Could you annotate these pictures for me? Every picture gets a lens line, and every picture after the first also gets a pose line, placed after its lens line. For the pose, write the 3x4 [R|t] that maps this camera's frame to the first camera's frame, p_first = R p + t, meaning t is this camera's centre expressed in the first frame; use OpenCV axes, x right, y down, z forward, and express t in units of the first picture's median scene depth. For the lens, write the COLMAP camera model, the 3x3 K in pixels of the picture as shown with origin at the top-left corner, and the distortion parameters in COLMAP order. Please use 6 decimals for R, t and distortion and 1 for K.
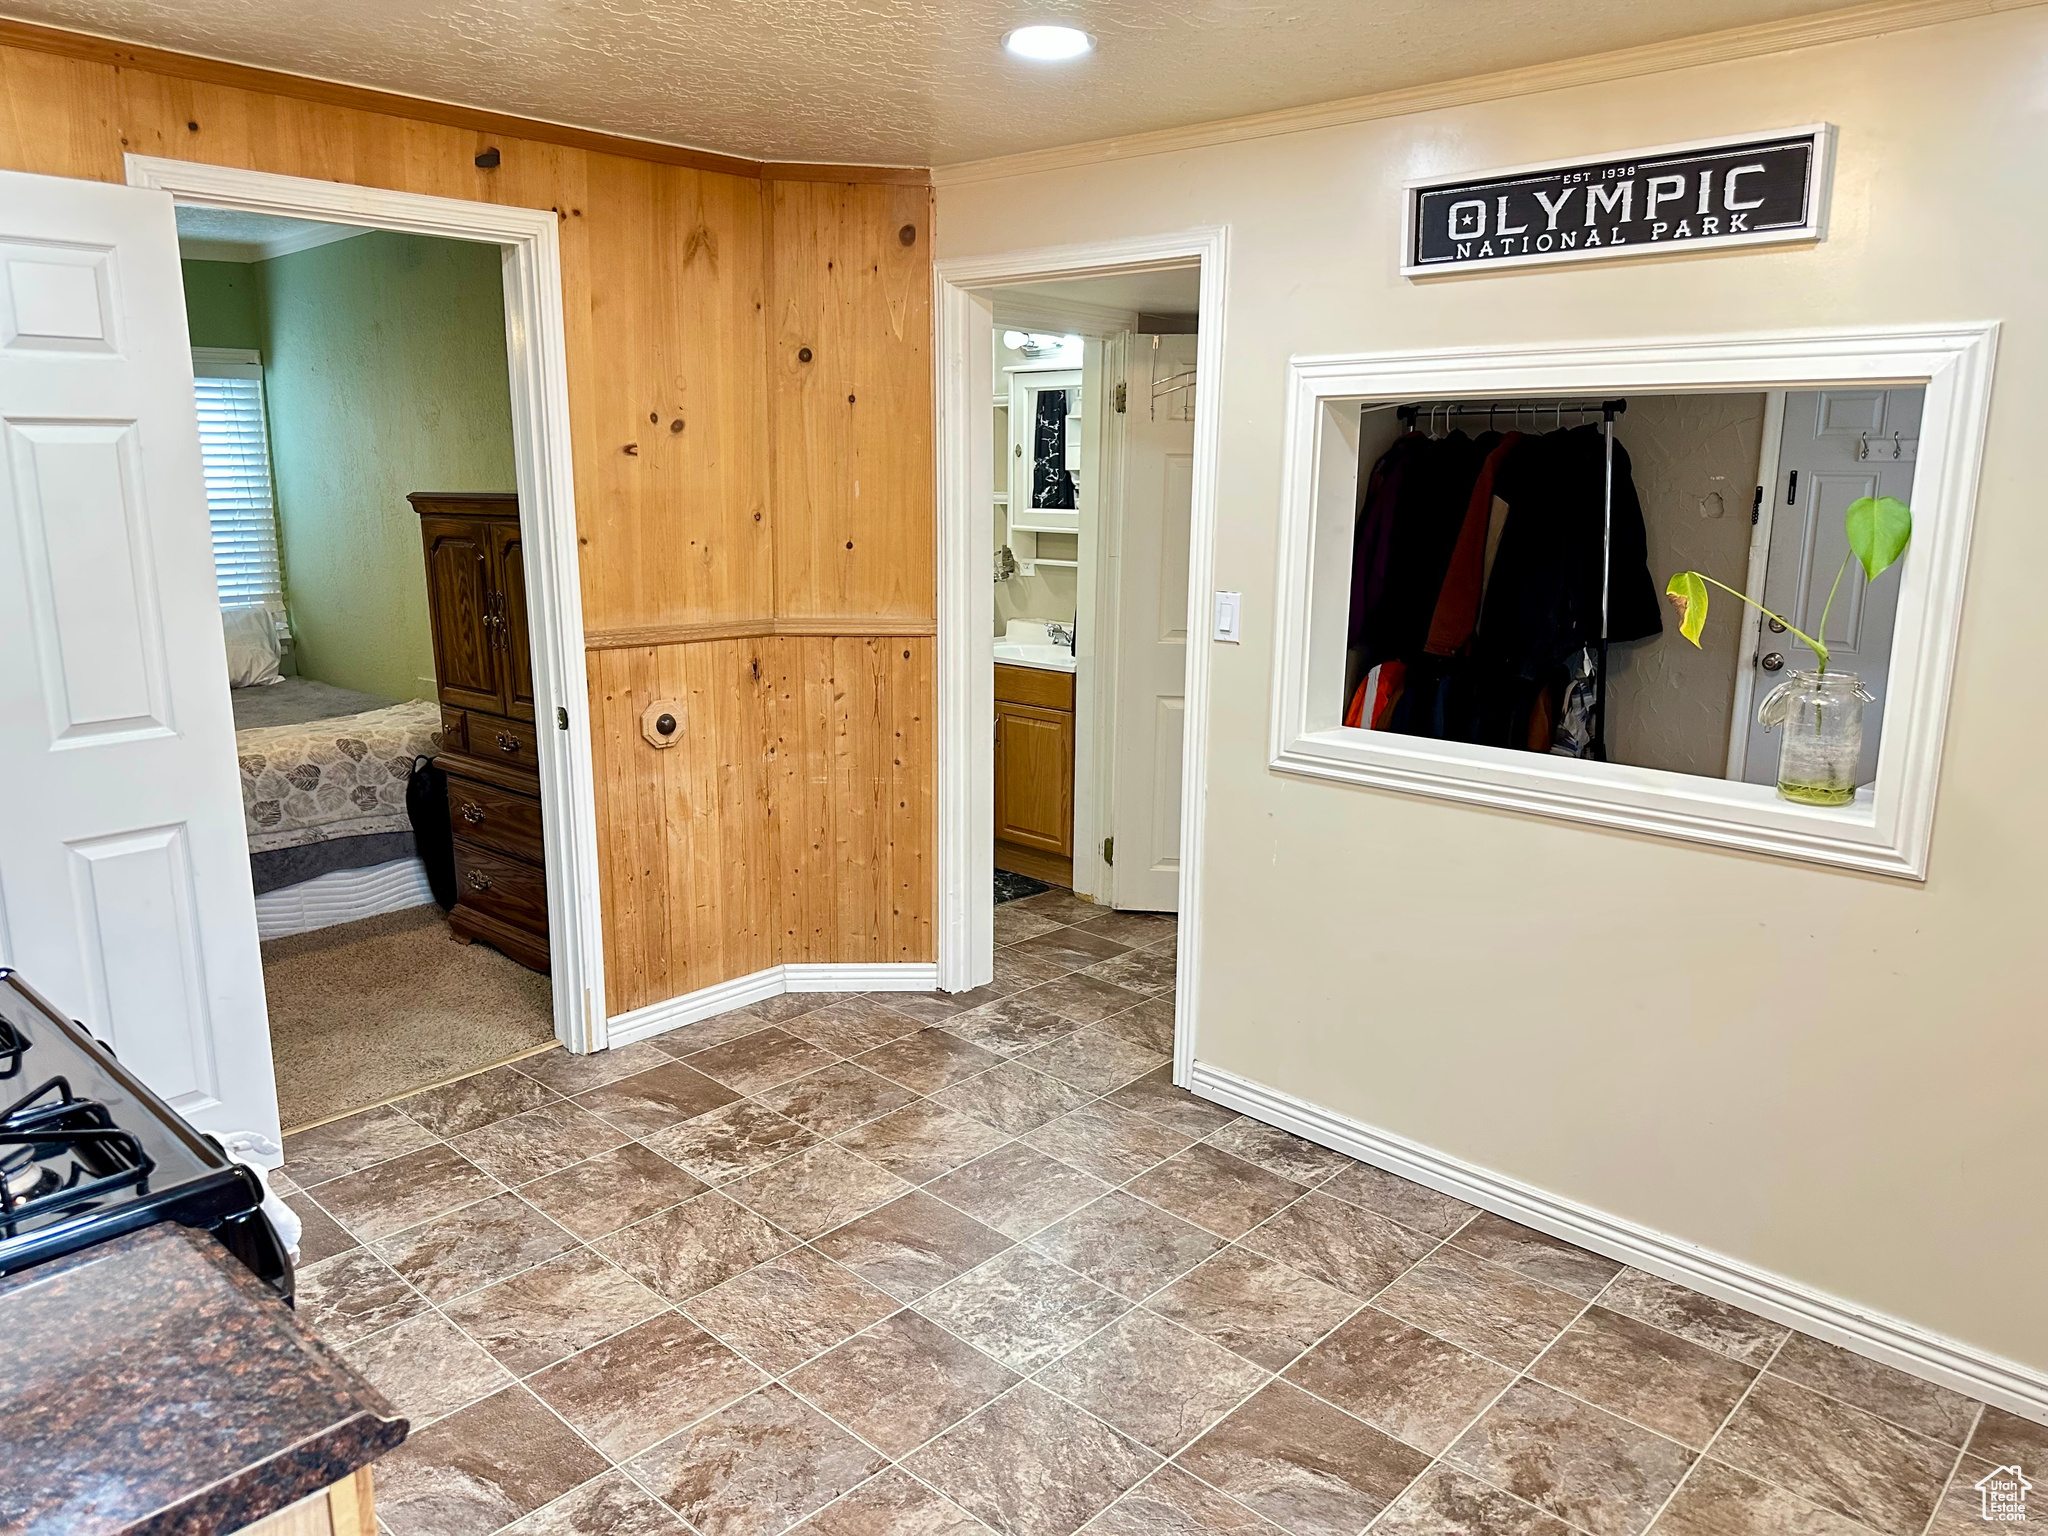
lens RADIAL K [[1445.2, 0, 1033.9], [0, 1445.2, 777.6], [0, 0, 1]] dist [0.069634, -0.078940]
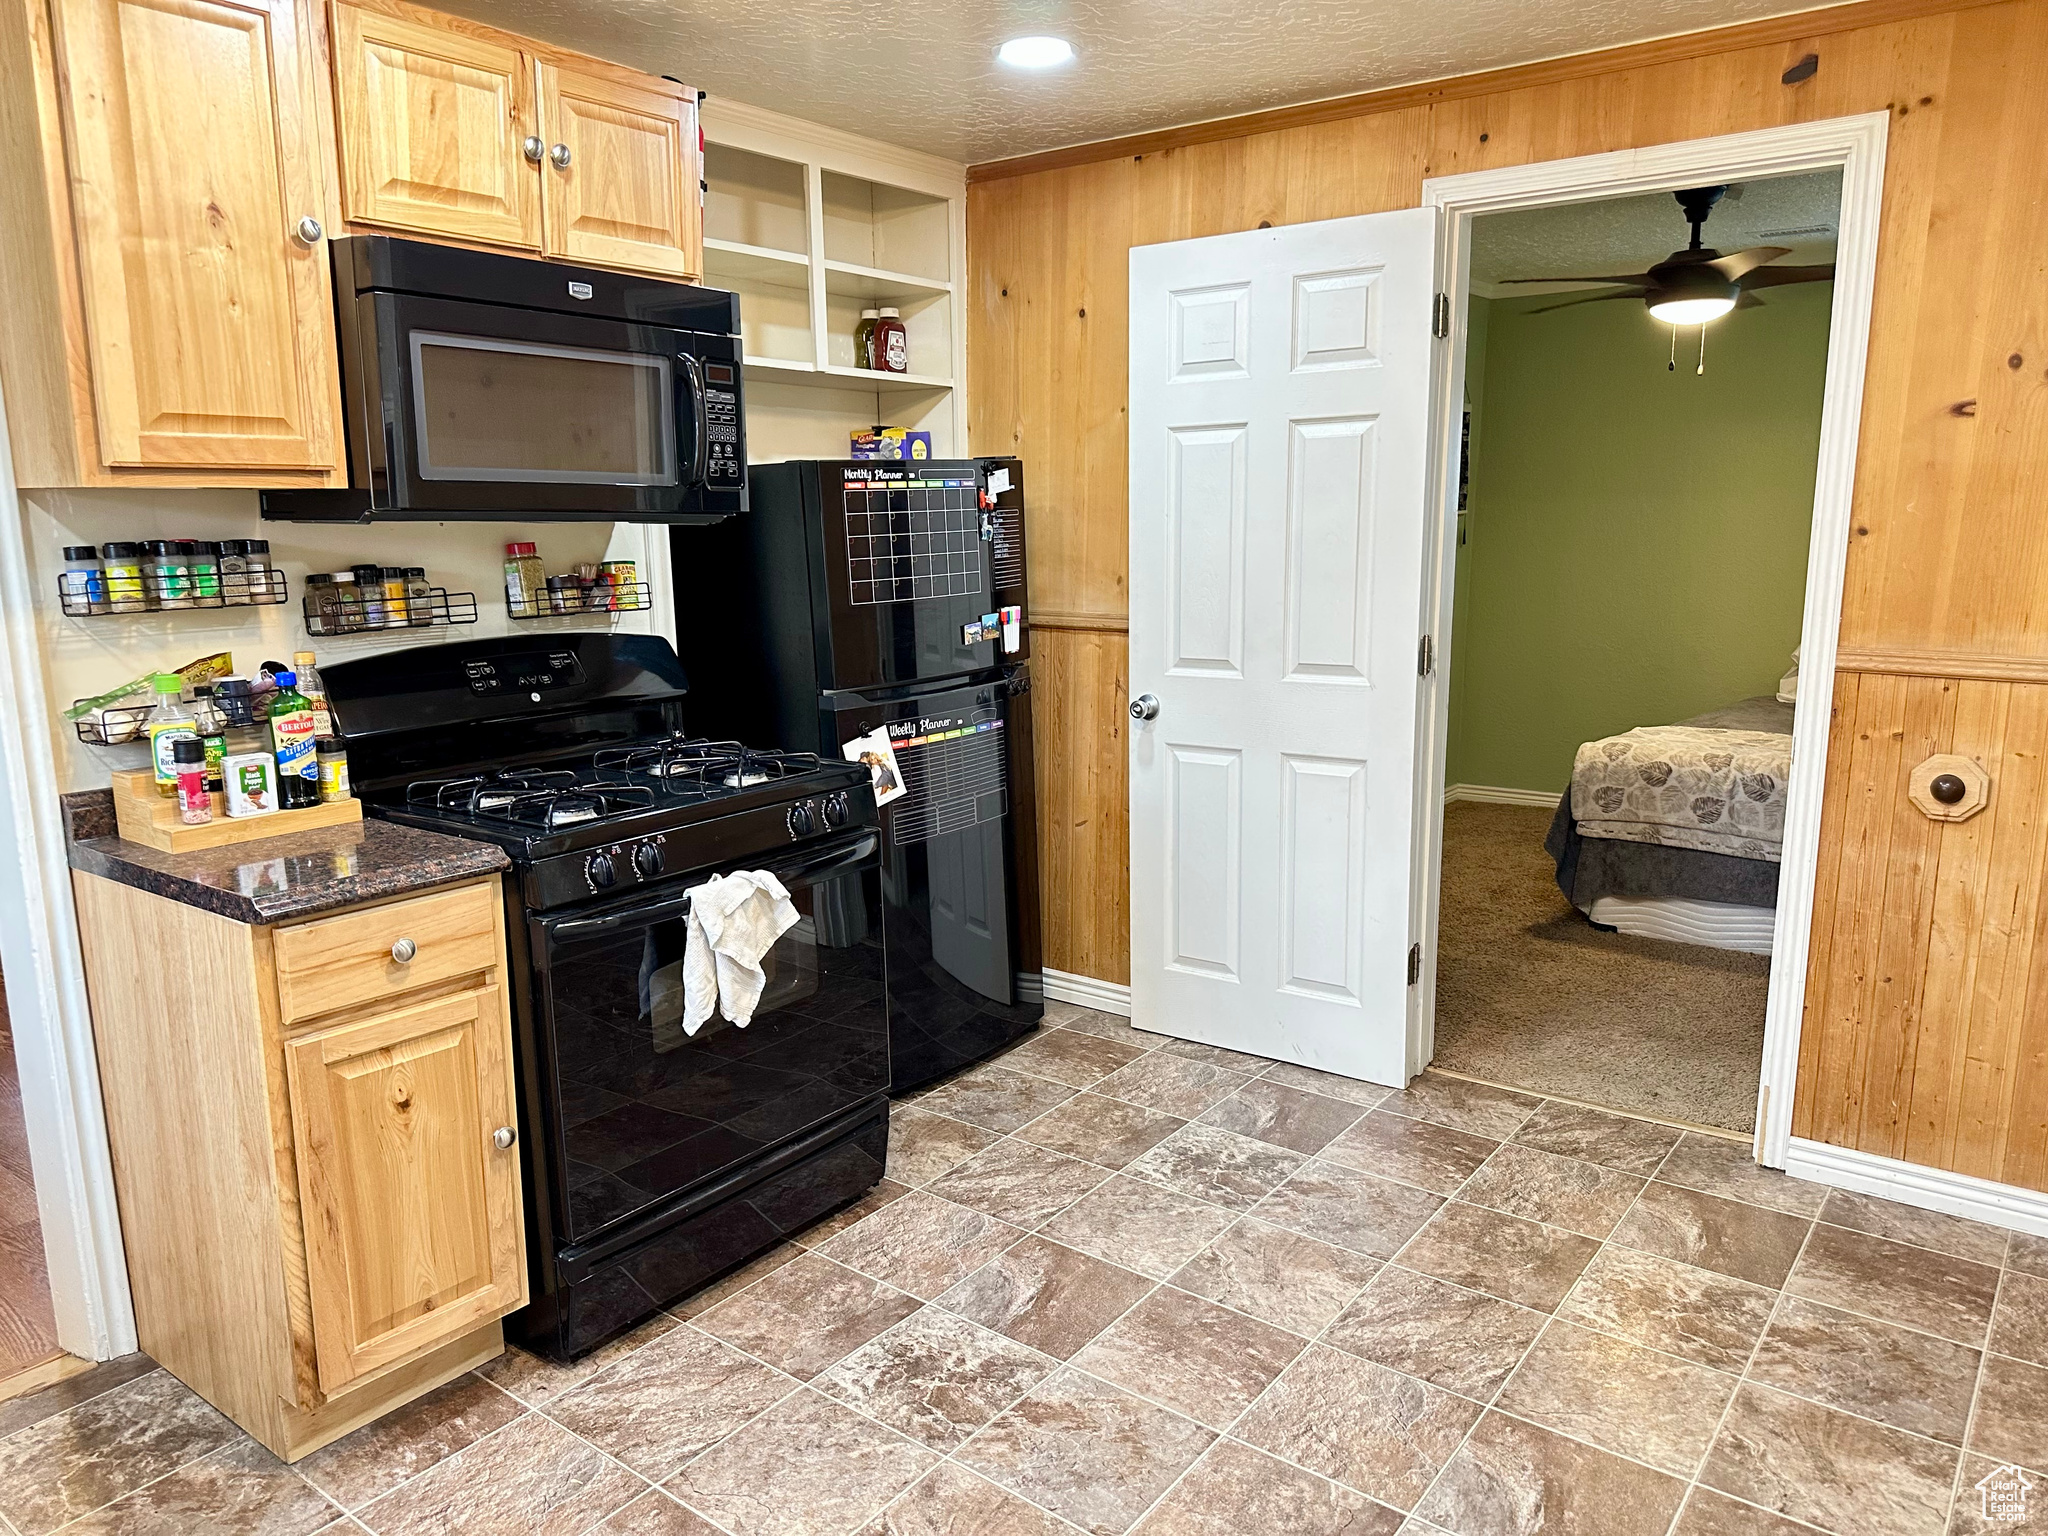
lens RADIAL K [[1445.2, 0, 1038.1], [0, 1445.2, 787.5], [0, 0, 1]] dist [0.069634, -0.078940]
pose [[0.098018, 0.185703, -0.977705, 0.419662], [-0.200307, 0.966011, 0.163401, -0.067077], [0.974818, 0.179825, 0.131884, 0.471469]]
